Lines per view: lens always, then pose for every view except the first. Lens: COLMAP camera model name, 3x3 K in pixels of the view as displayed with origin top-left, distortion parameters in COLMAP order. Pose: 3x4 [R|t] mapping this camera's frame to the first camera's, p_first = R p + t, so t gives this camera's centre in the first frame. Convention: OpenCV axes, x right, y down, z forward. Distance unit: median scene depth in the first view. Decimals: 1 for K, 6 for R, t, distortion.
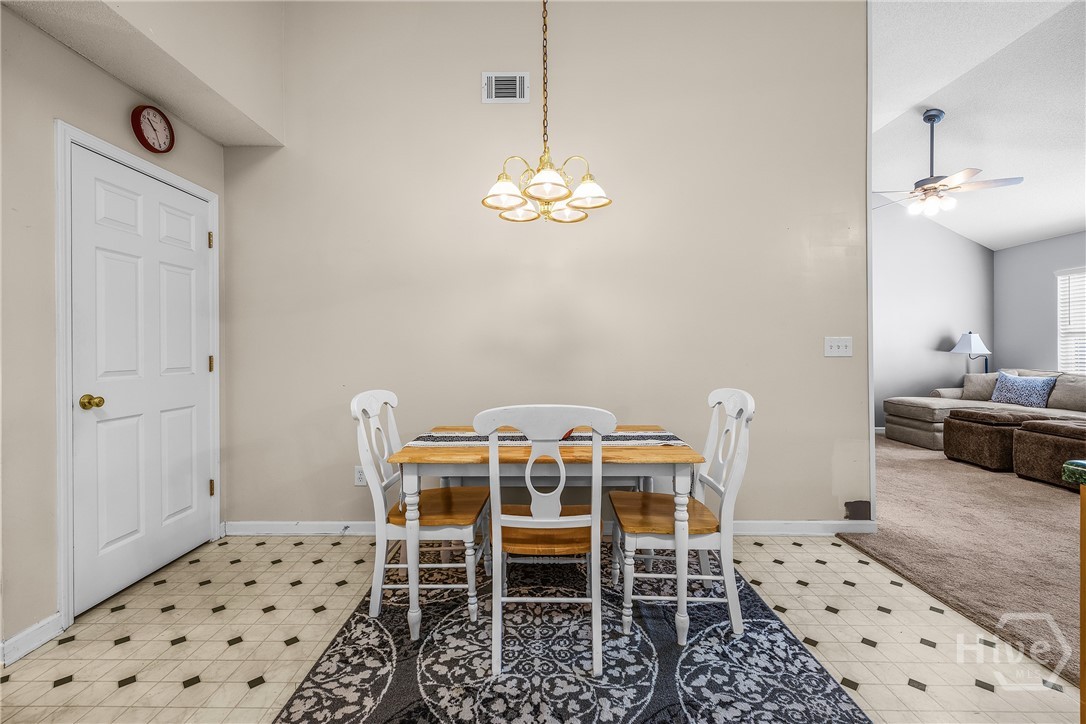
lens RADIAL K [[461.2, 0, 537.3], [0, 461.2, 356.0], [0, 0, 1]] dist [-0.000091, 0.000154]
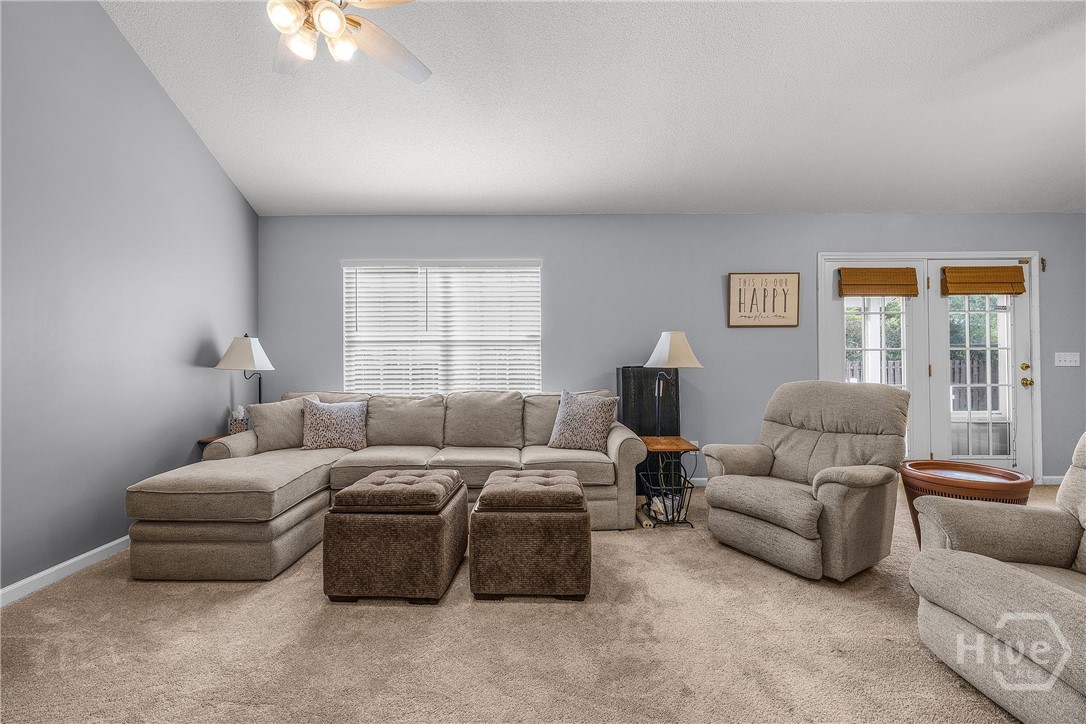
lens RADIAL K [[452.4, 0, 539.7], [0, 452.4, 366.8], [0, 0, 1]] dist [-0.001918, -0.000169]
pose [[0.006267, 0.003659, 0.999974, 0.867813], [0.016048, 0.999864, -0.003759, -0.003827], [-0.999852, 0.016072, 0.006207, 1.523678]]
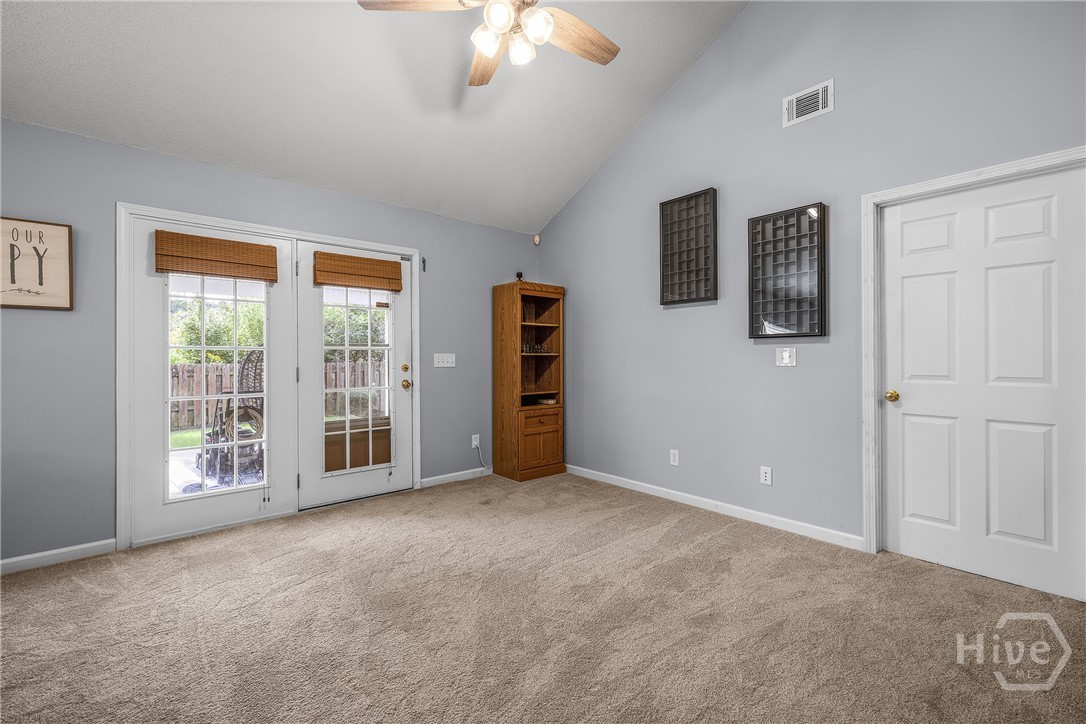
lens RADIAL K [[461.2, 0, 537.3], [0, 461.2, 356.0], [0, 0, 1]] dist [-0.000091, 0.000154]
pose [[-0.666125, 0.008237, 0.745794, 1.013852], [0.017871, 0.999828, 0.004919, -0.023367], [-0.745626, 0.016604, -0.666158, 0.500448]]
